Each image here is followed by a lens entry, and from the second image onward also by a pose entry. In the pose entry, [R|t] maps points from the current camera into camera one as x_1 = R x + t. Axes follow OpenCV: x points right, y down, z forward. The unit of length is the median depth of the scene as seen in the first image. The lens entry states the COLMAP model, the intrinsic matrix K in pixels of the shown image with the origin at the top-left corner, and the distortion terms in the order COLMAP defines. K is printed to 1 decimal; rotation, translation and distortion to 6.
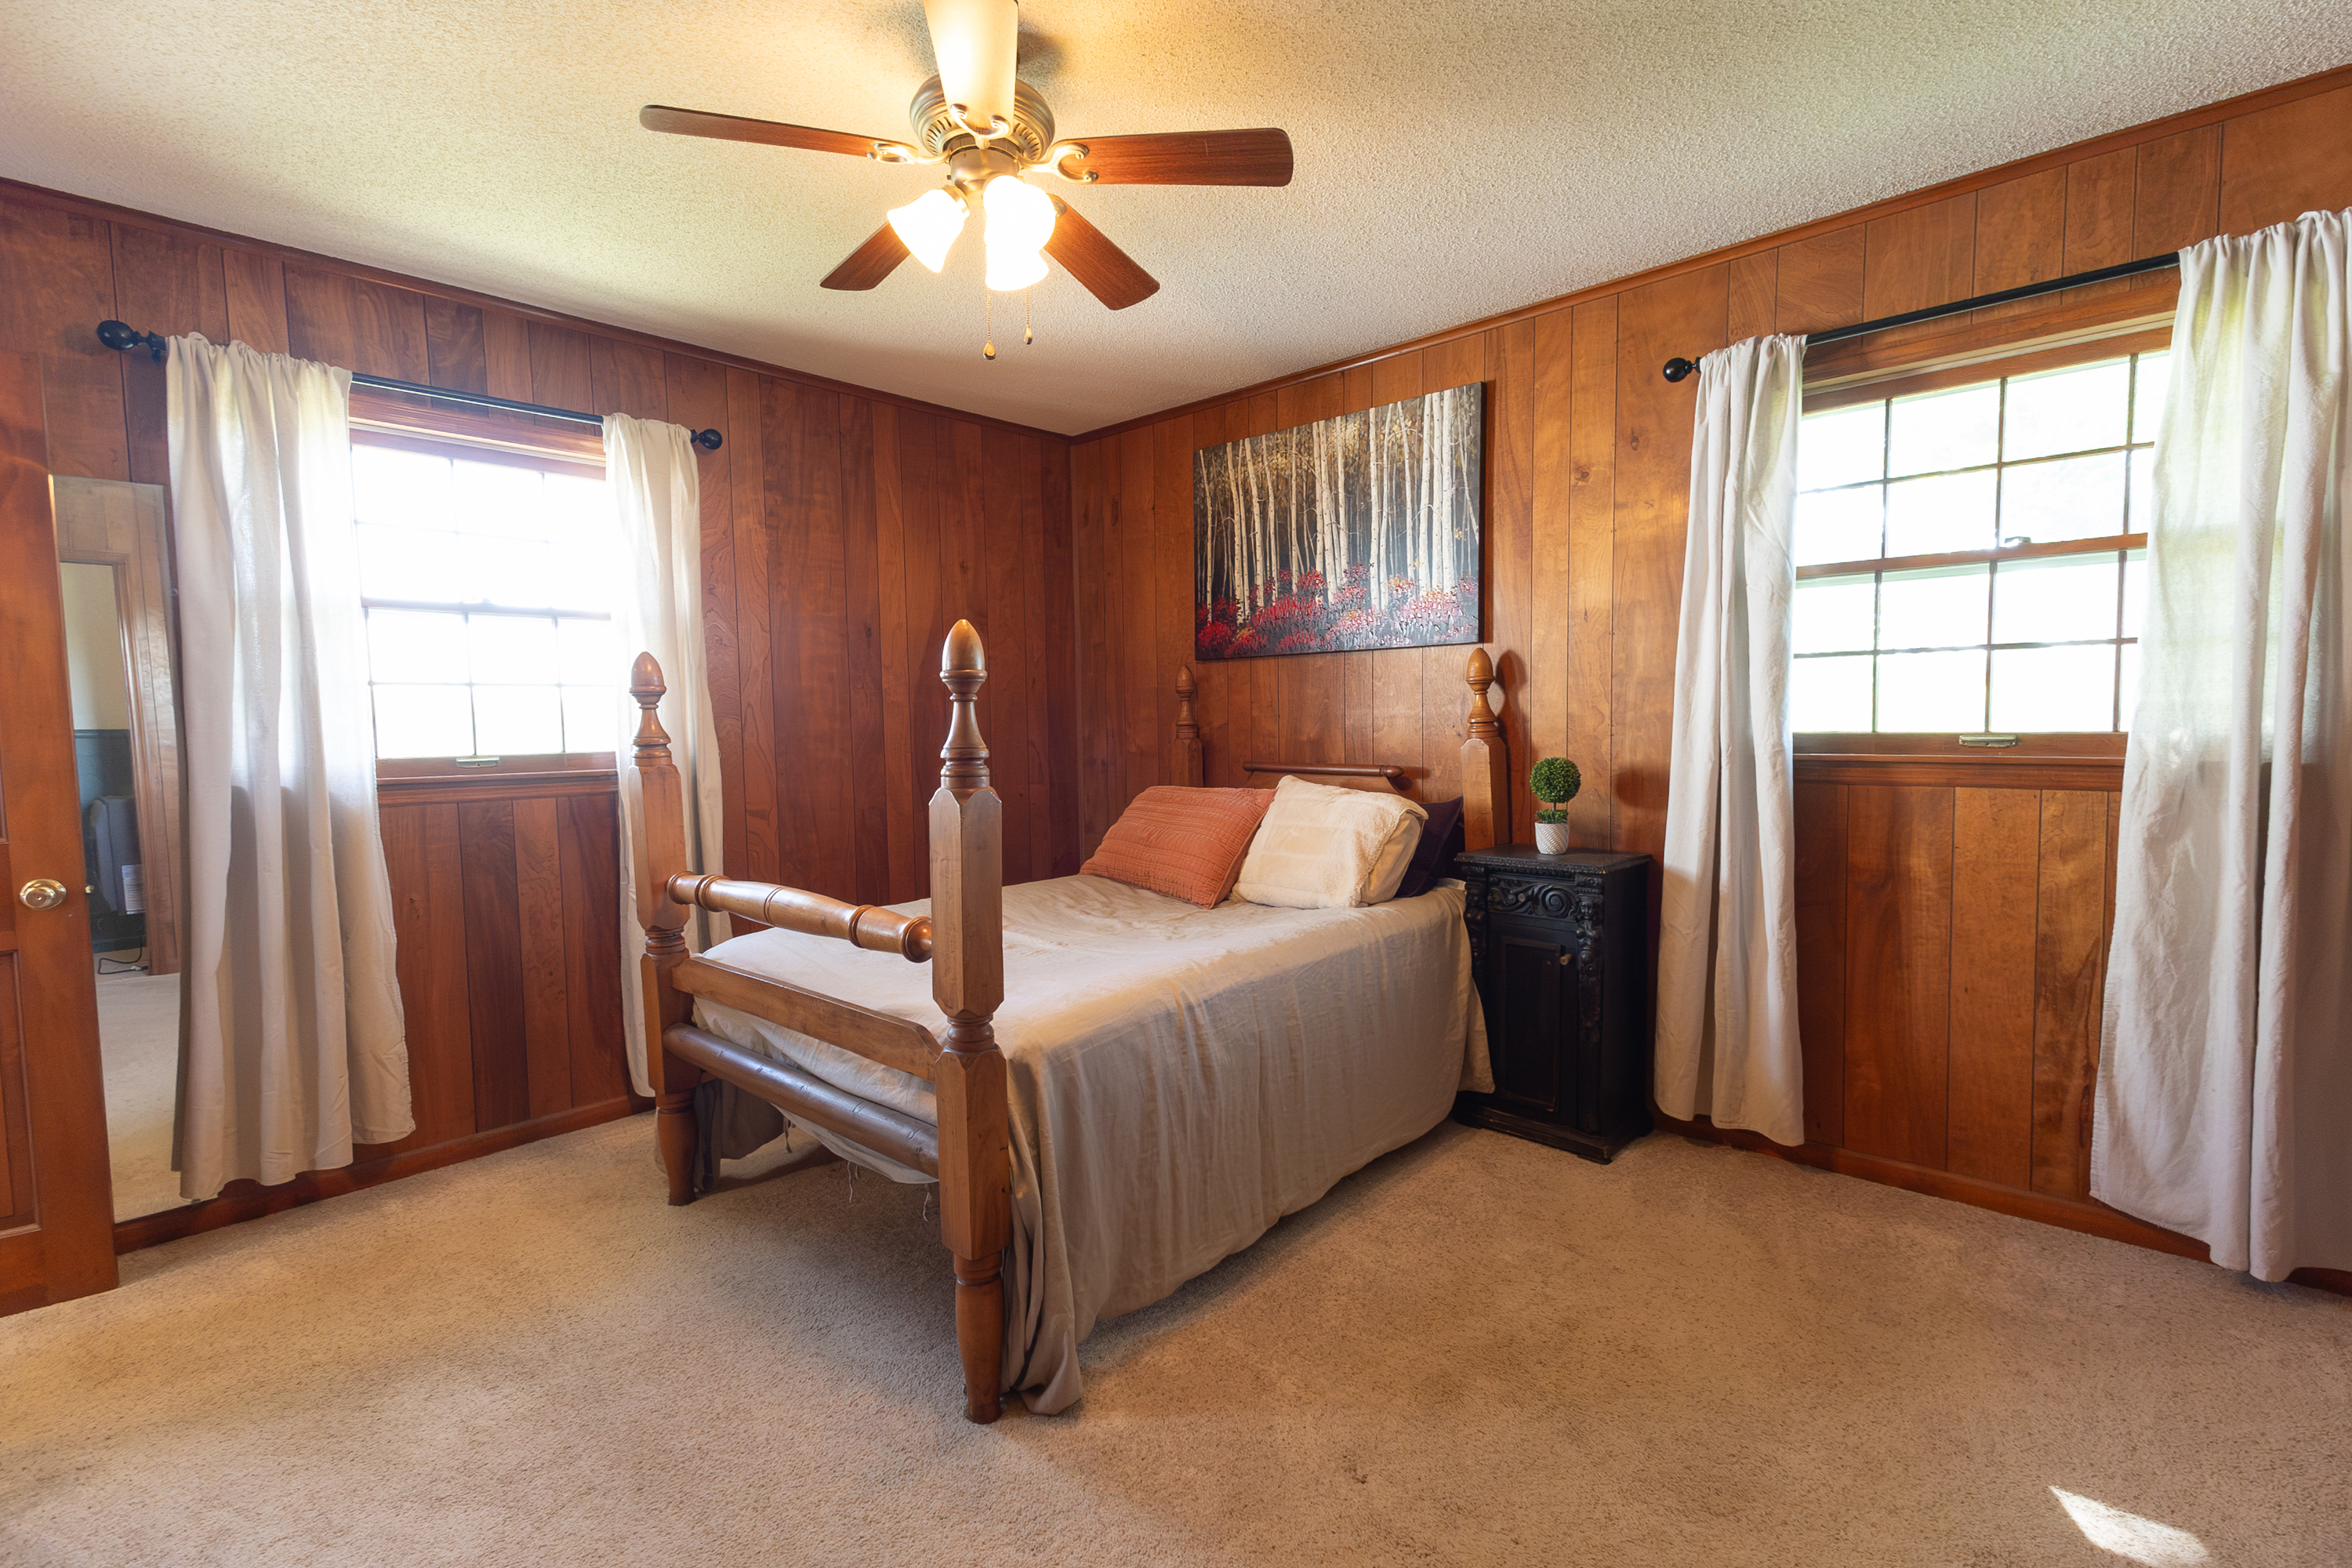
lens RADIAL K [[1073.3, 0, 1176.9], [0, 1073.3, 785.7], [0, 0, 1]] dist [0.019793, -0.003595]
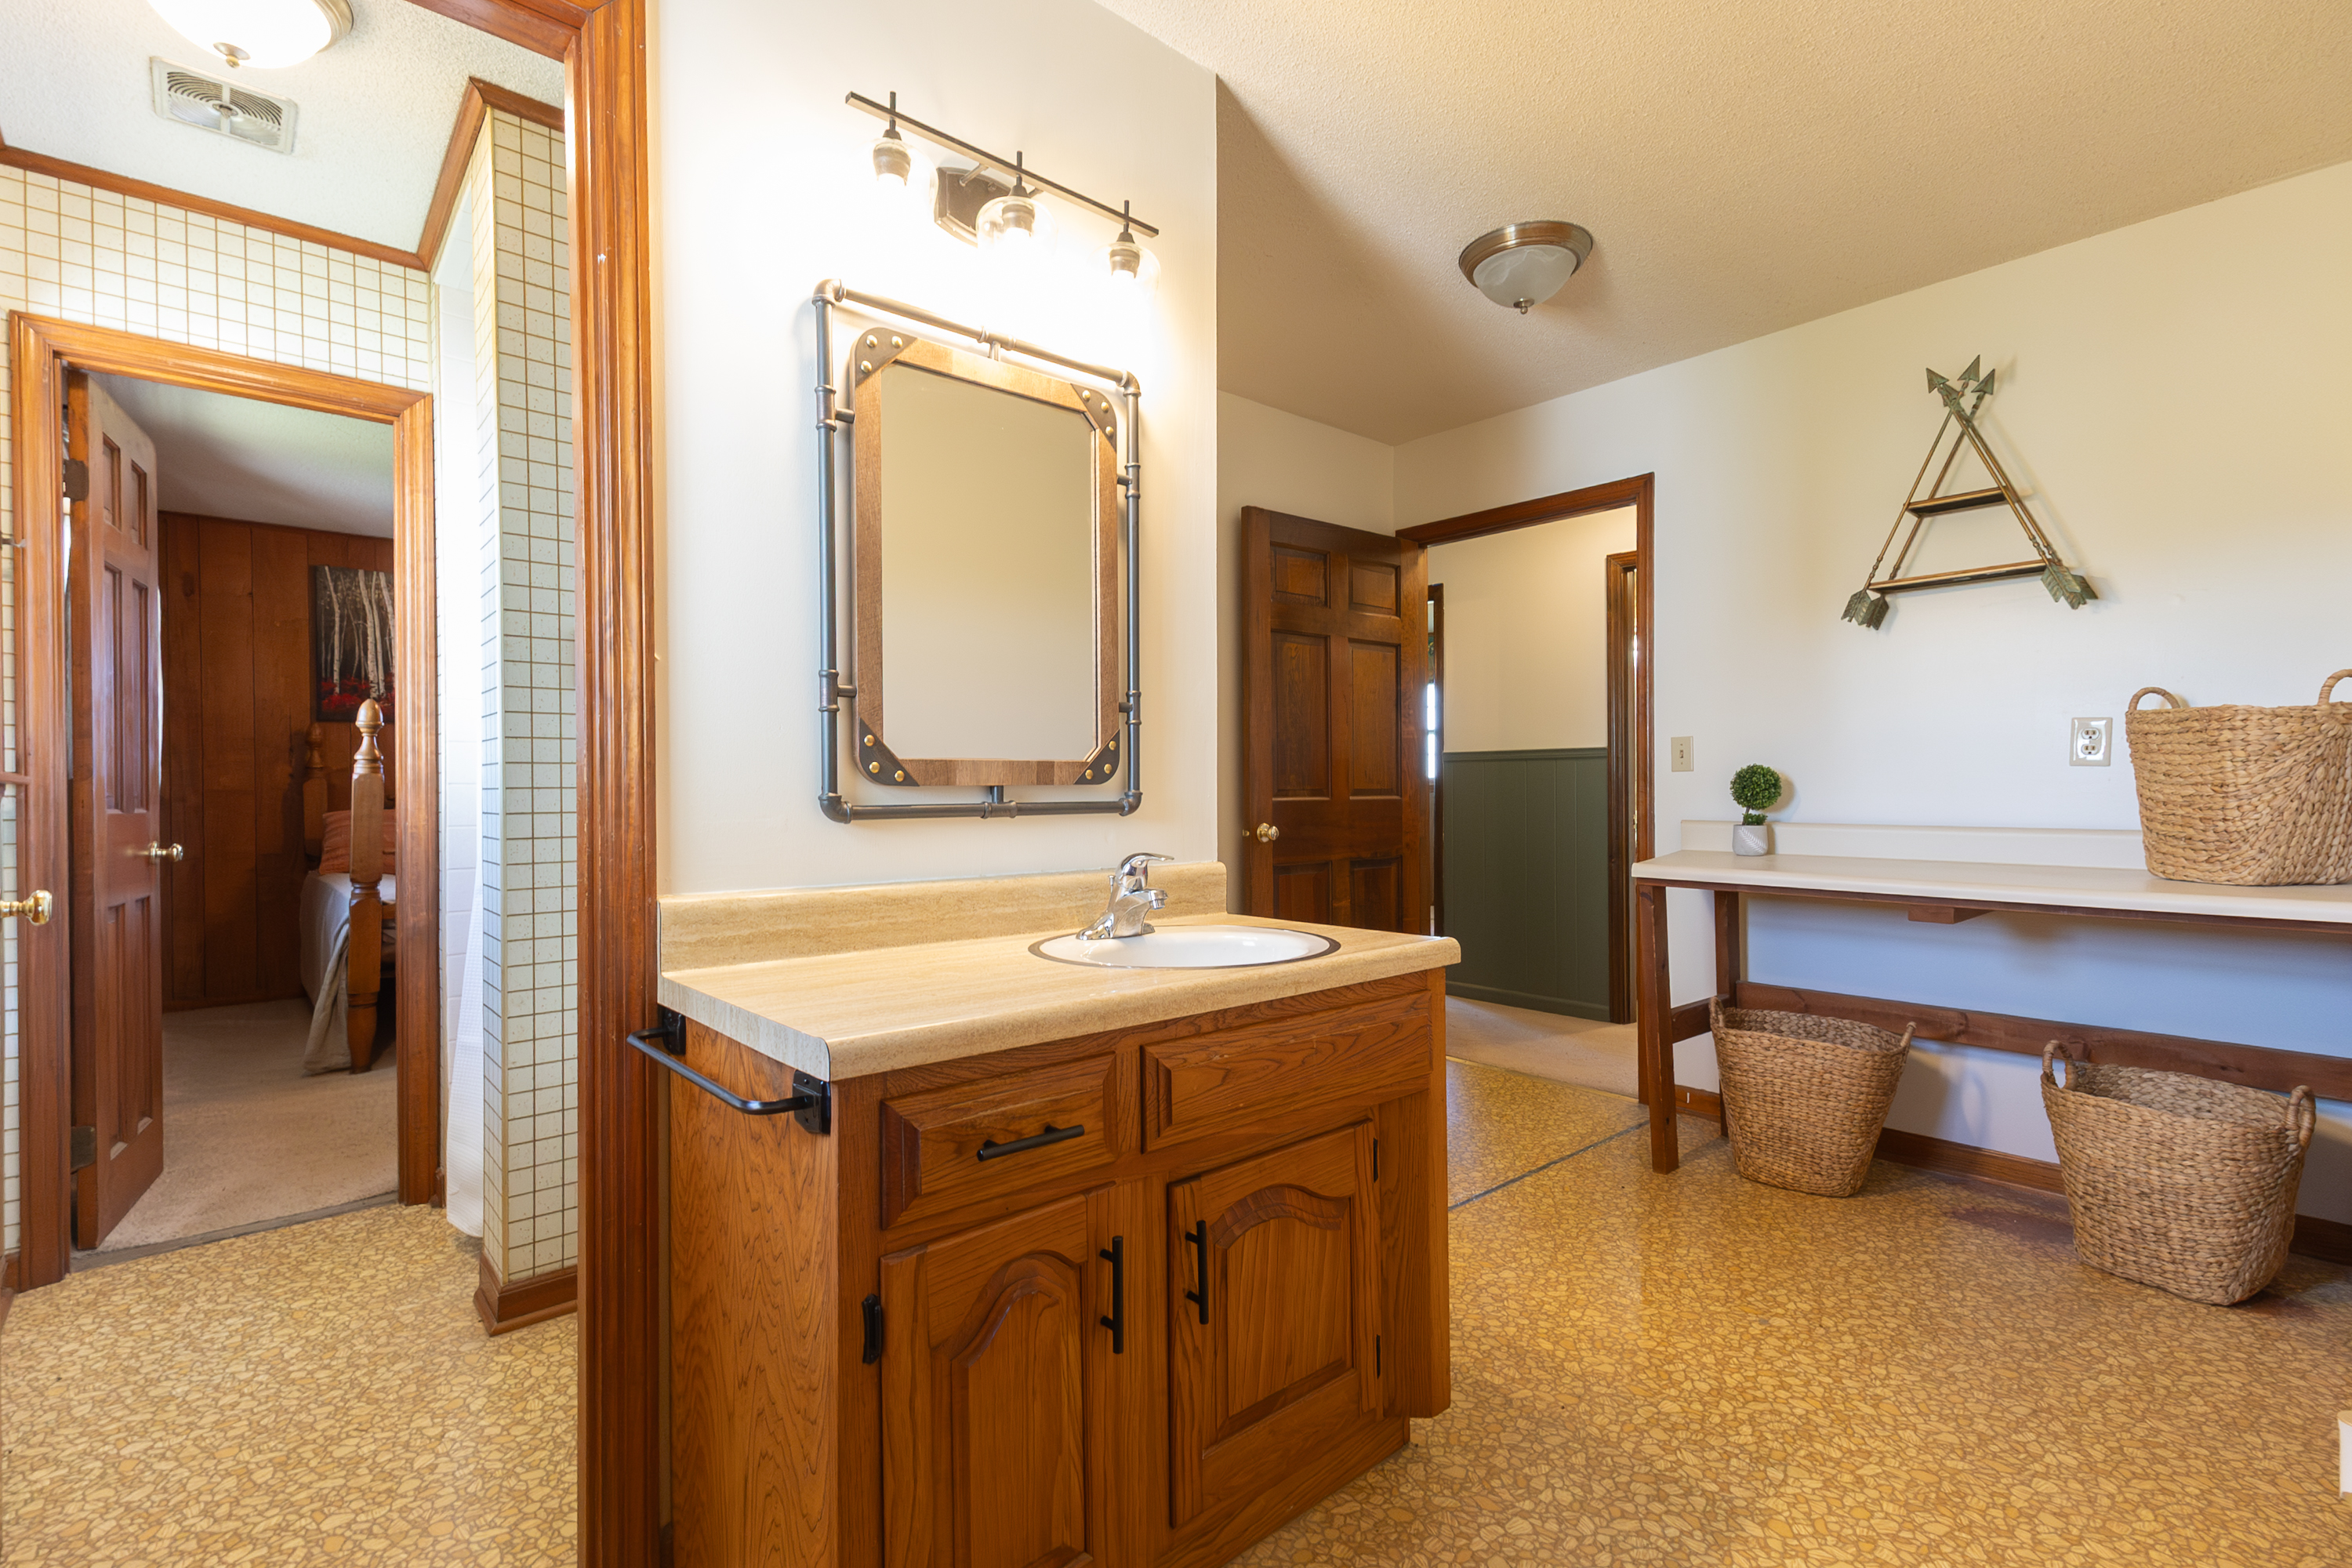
lens RADIAL K [[1083.3, 0, 1177.0], [0, 1083.3, 784.4], [0, 0, 1]] dist [0.031921, -0.013976]
pose [[0.127202, 0.013372, 0.991787, -1.268752], [0.064749, 0.997664, -0.021755, 0.065913], [-0.989761, 0.066985, 0.126040, -0.234446]]
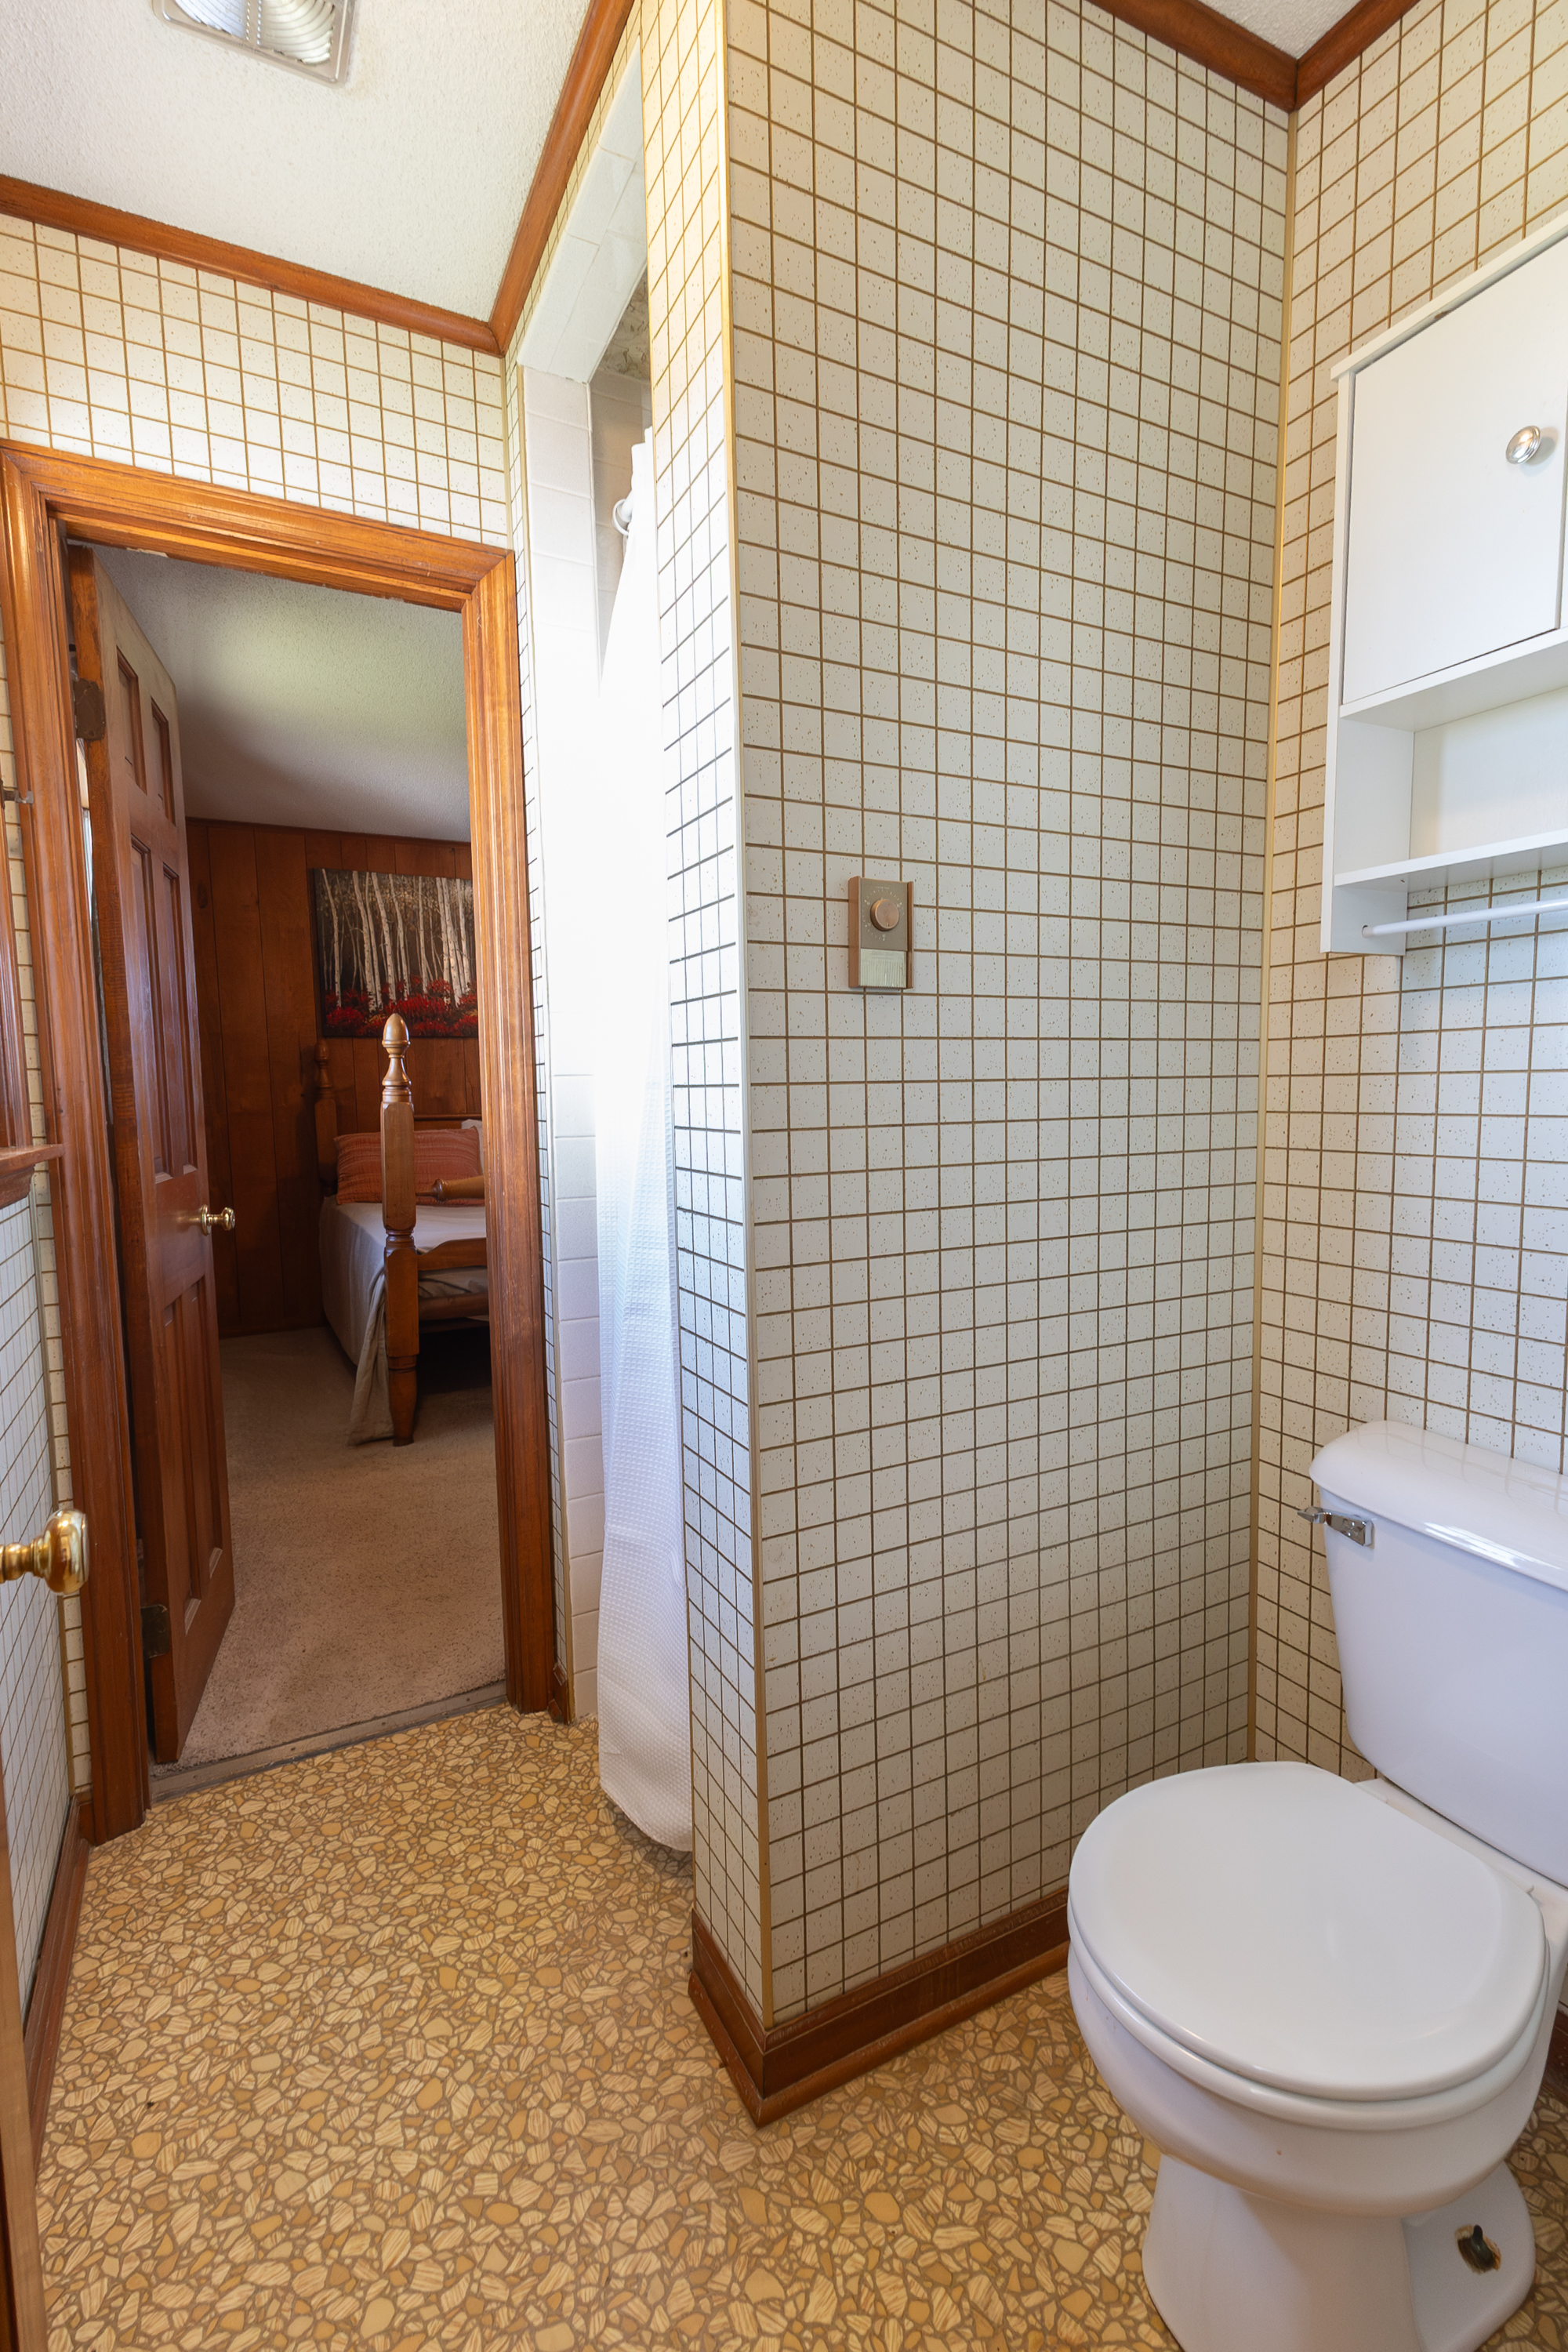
lens RADIAL K [[1073.3, 0, 751.4], [0, 1073.3, 1172.3], [0, 0, 1]] dist [0.019793, -0.003595]
pose [[0.374527, -0.071820, 0.924430, -1.025988], [0.069012, 0.996389, 0.049450, 0.015038], [-0.924644, 0.045277, 0.378131, 0.074550]]
